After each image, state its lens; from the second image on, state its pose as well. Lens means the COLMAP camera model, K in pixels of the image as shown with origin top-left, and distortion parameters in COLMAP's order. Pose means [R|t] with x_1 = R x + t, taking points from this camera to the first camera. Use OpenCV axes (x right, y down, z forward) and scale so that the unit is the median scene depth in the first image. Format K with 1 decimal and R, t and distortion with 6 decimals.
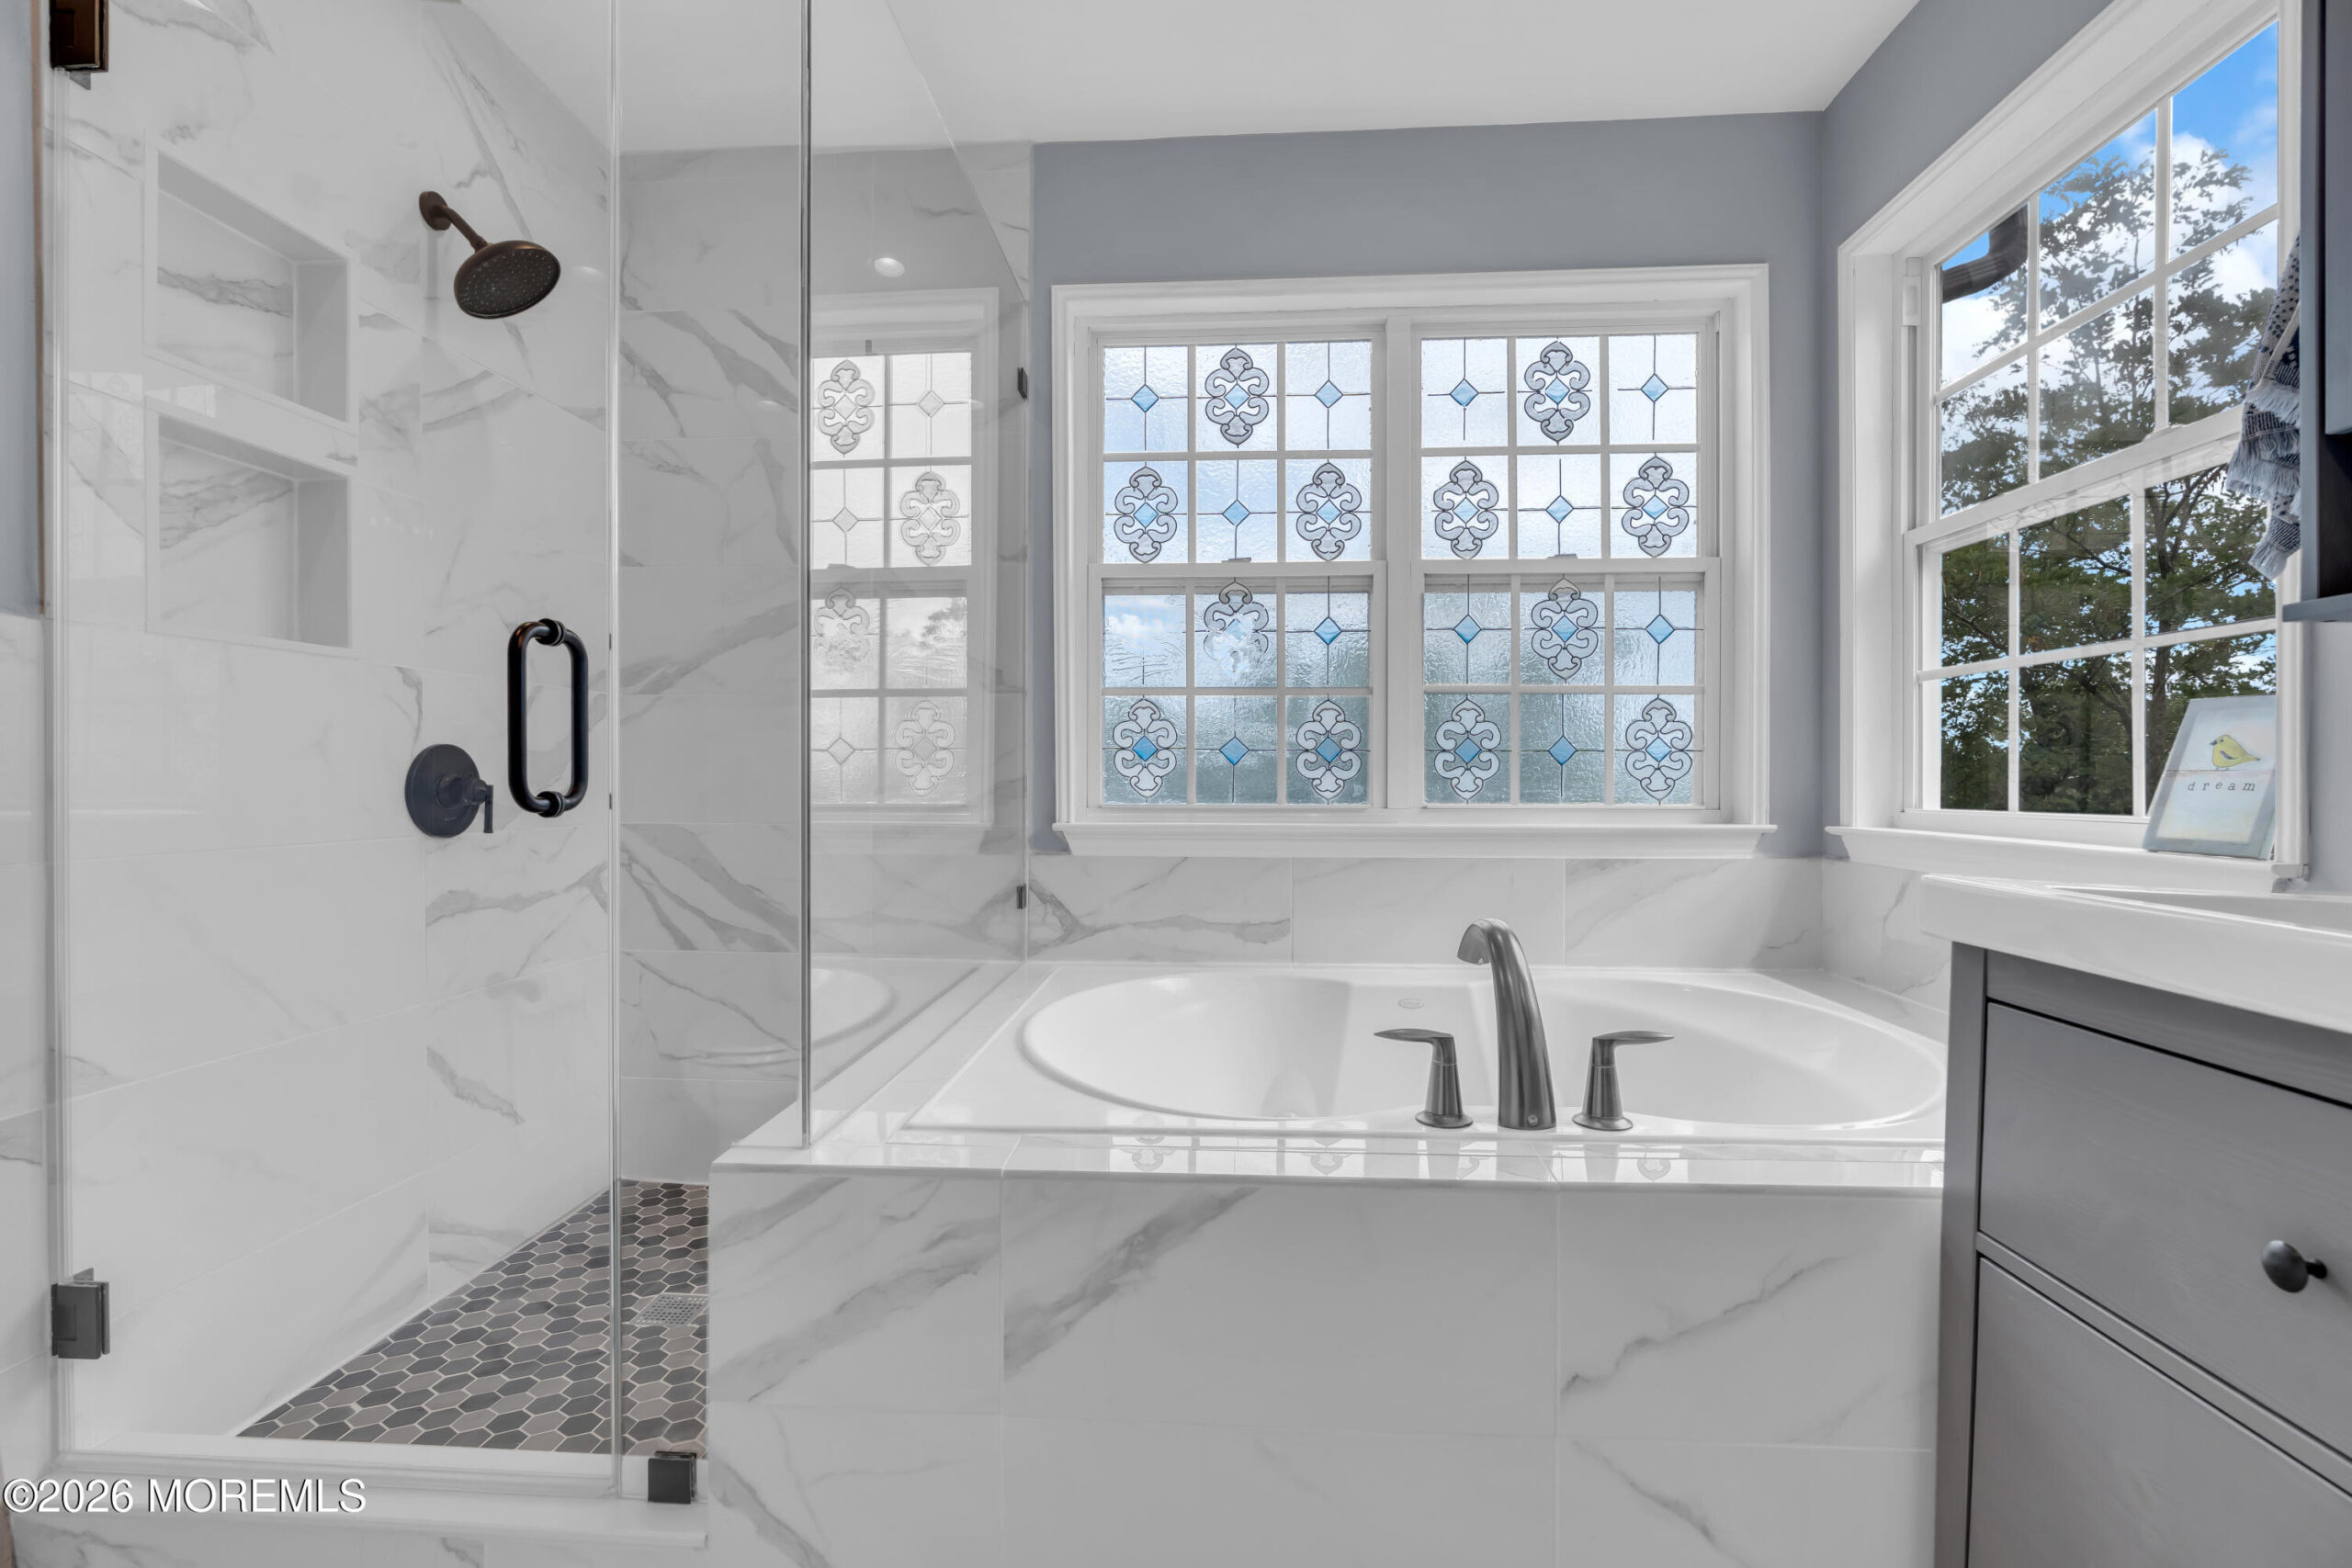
lens RADIAL K [[1052.2, 0, 1176.7], [0, 1052.2, 787.2], [0, 0, 1]] dist [-0.010823, 0.002281]
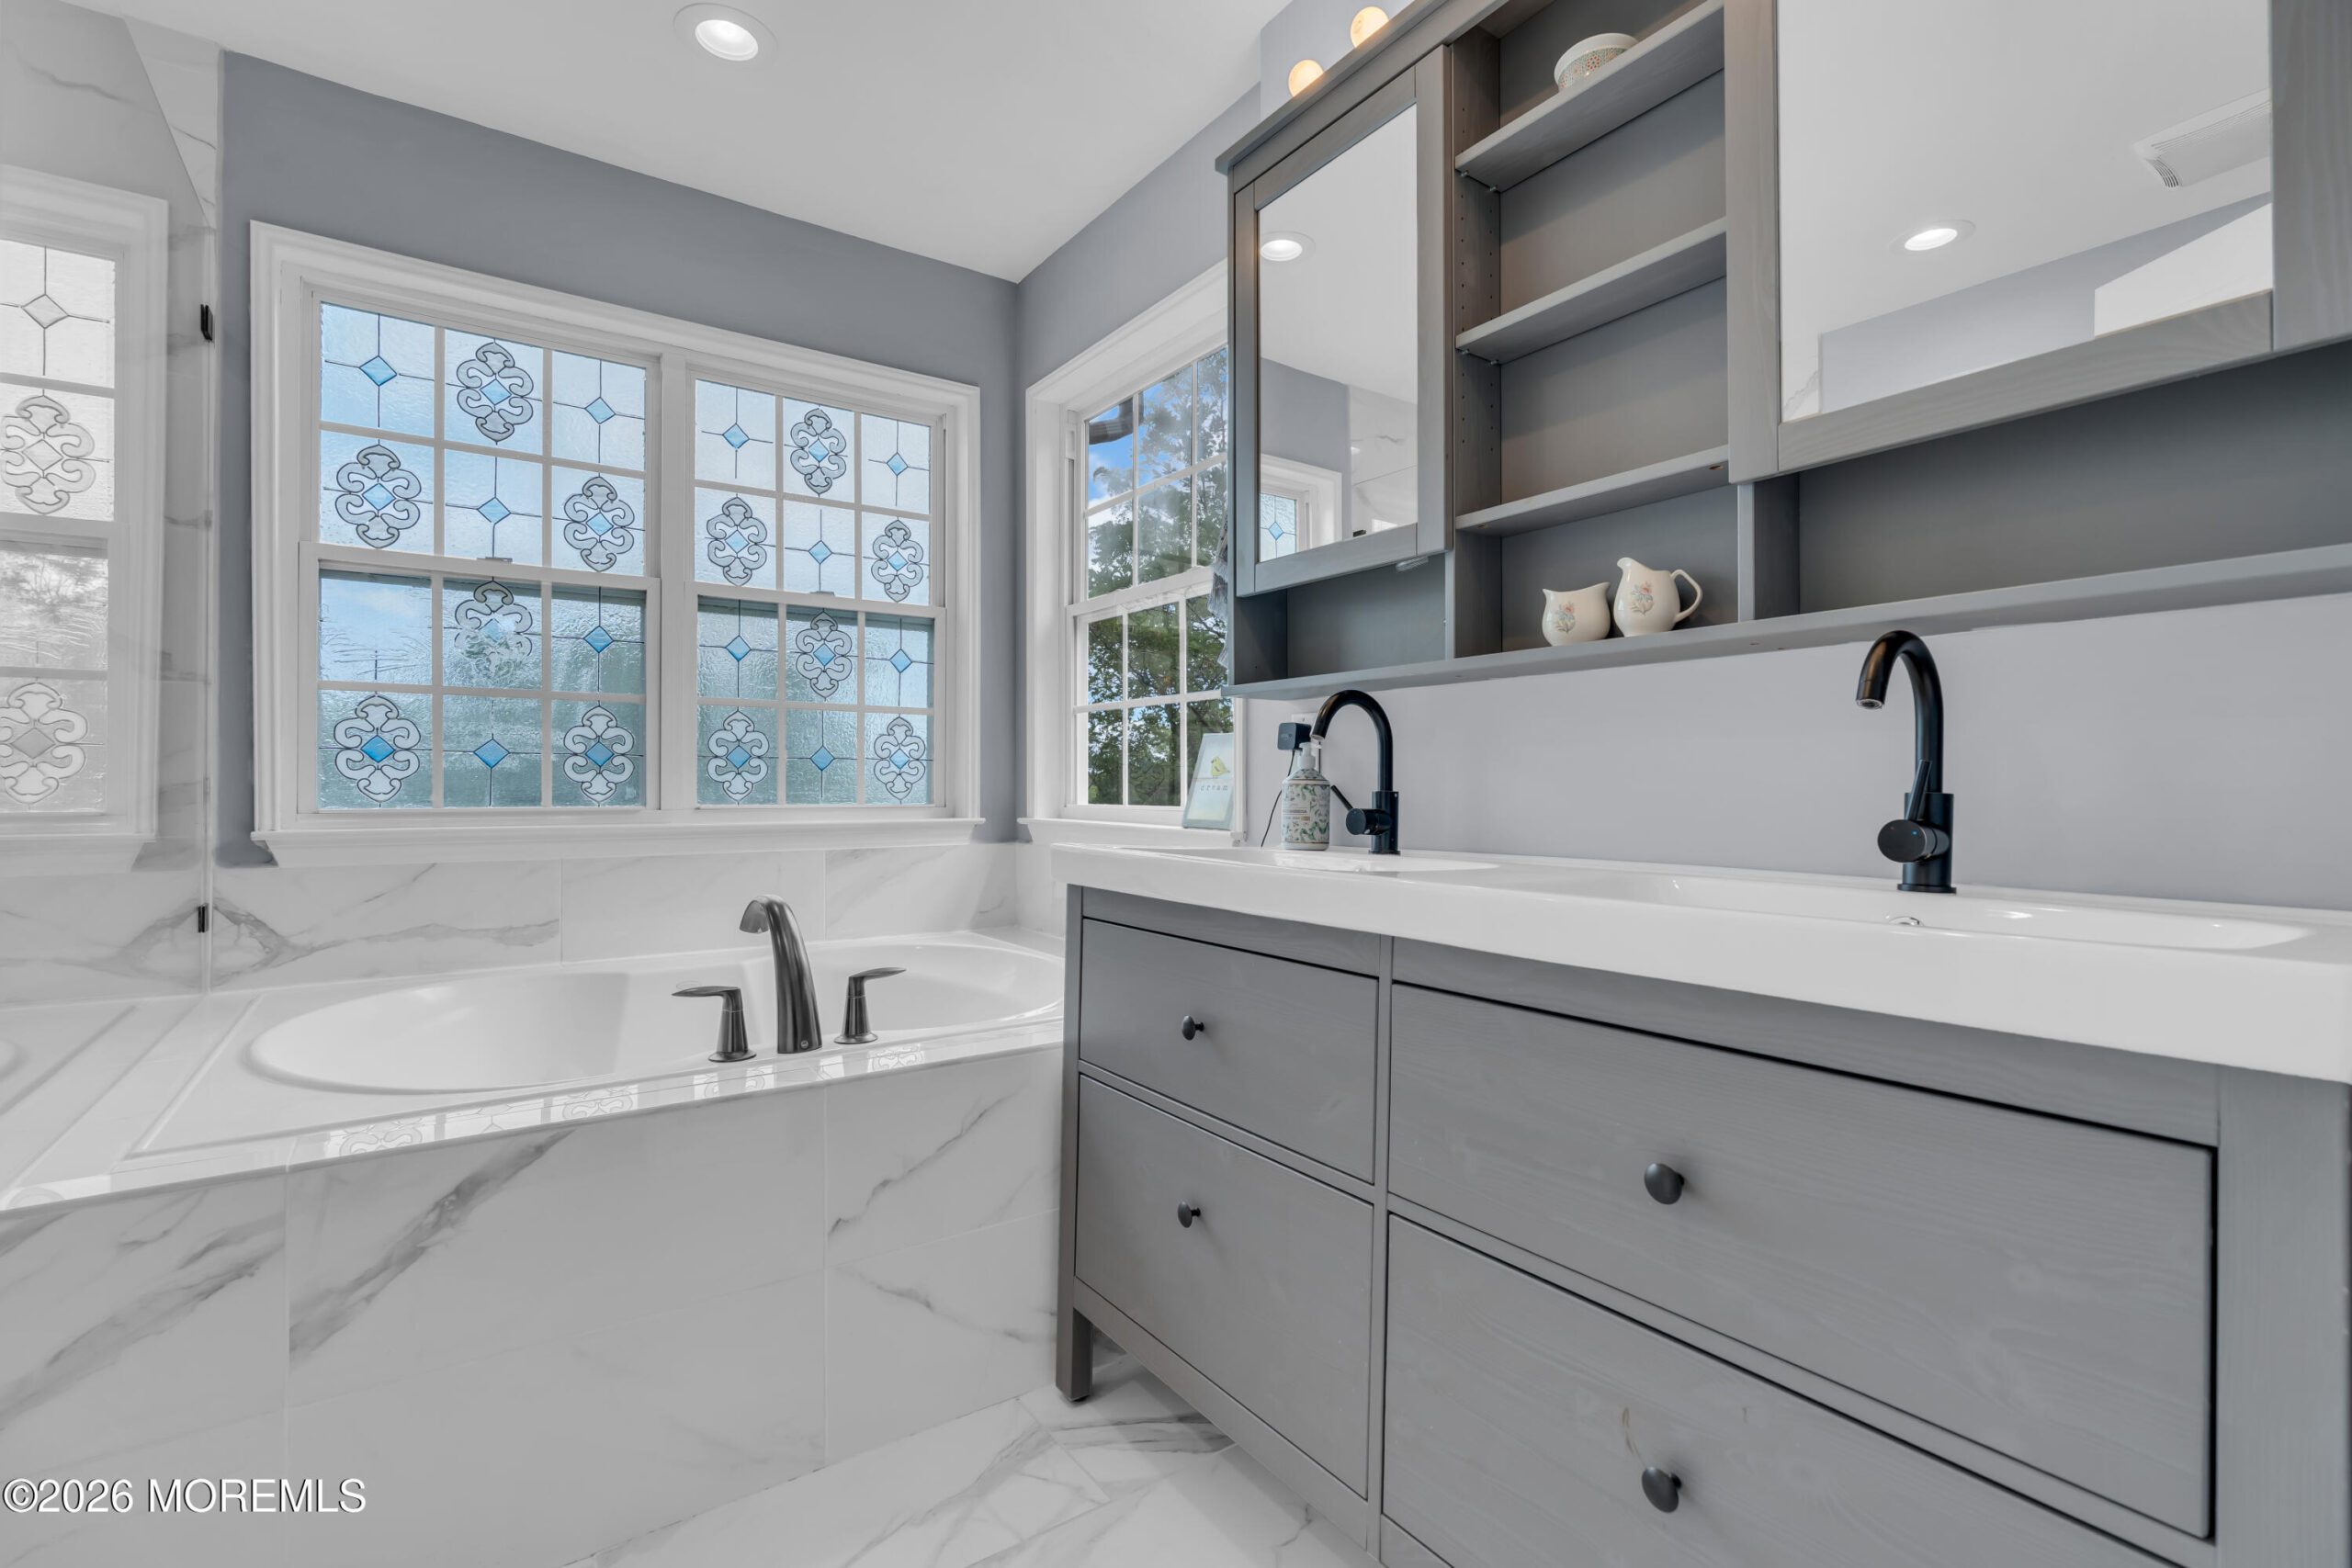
lens RADIAL K [[1052.2, 0, 1175.8], [0, 1052.2, 782.8], [0, 0, 1]] dist [-0.010823, 0.002281]
pose [[0.777174, 0.001600, 0.629284, -0.068040], [0.002825, 0.999978, -0.006030, 0.000802], [-0.629280, 0.006464, 0.777152, -0.168808]]
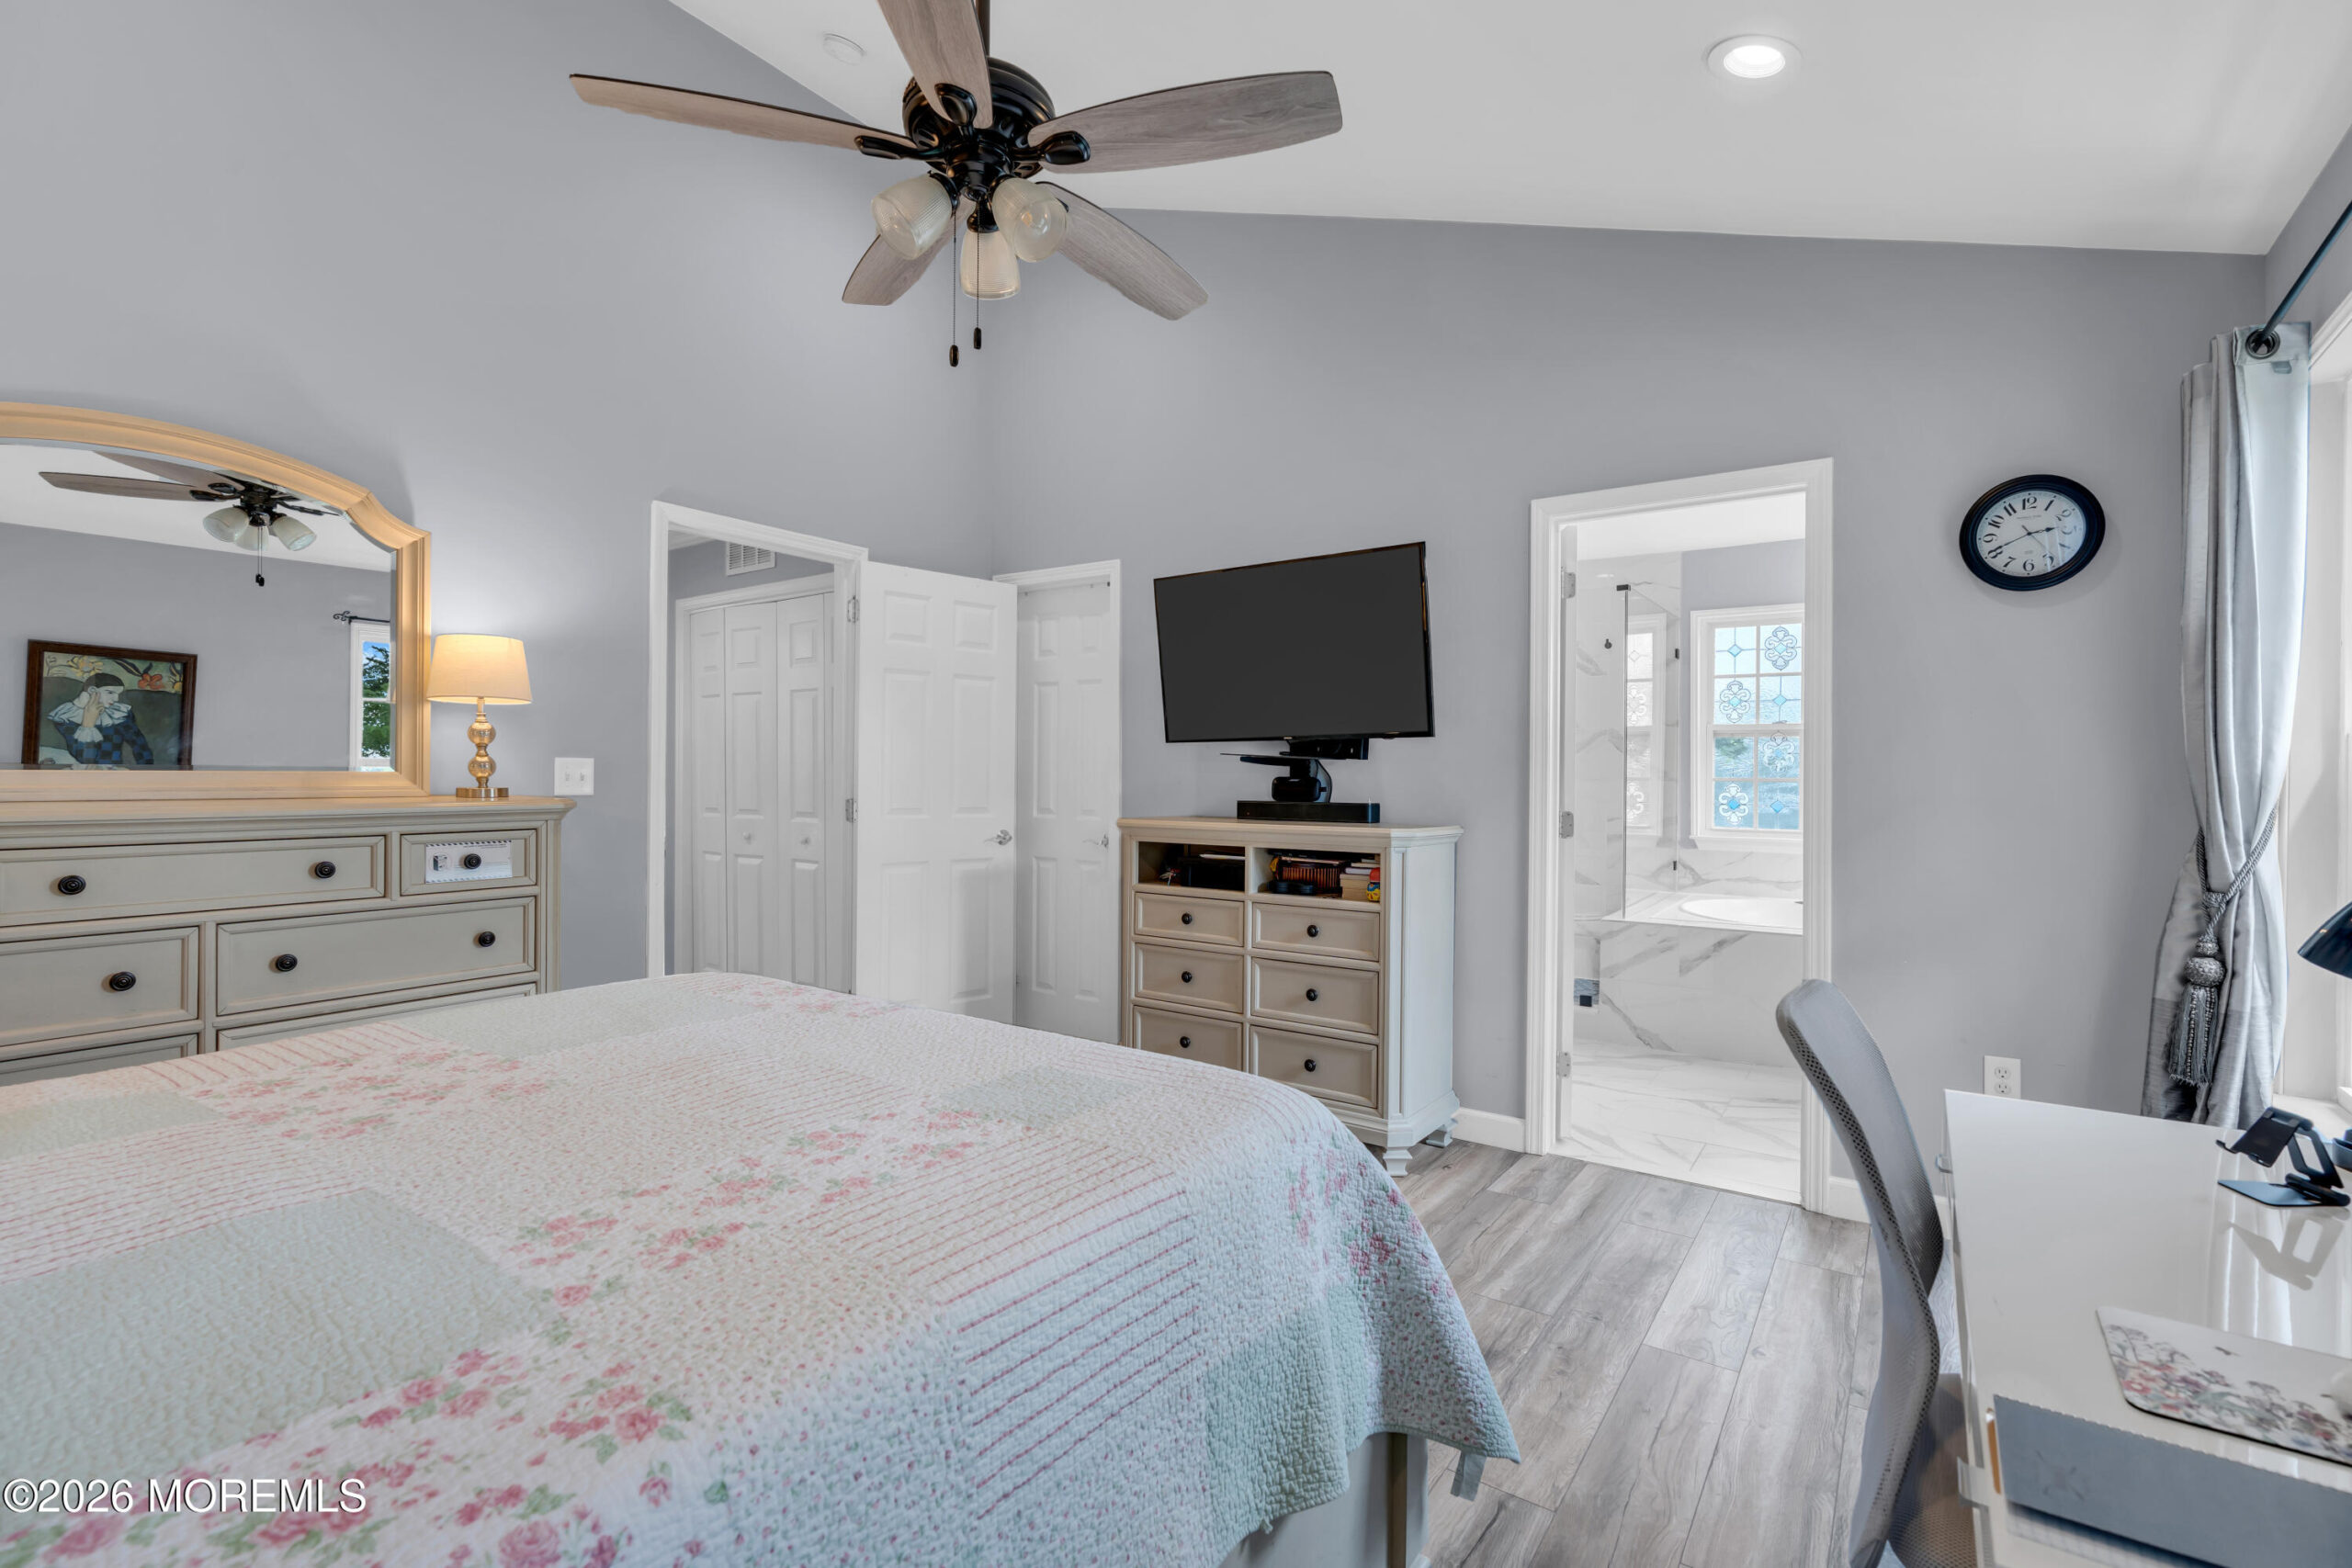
lens RADIAL K [[1052.2, 0, 1179.8], [0, 1052.2, 784.6], [0, 0, 1]] dist [-0.010823, 0.002281]
pose [[0.850056, 0.006610, -0.526650, 0.157995], [-0.008920, 0.999959, -0.001847, -0.068662], [0.526616, 0.006267, 0.850080, -1.691552]]
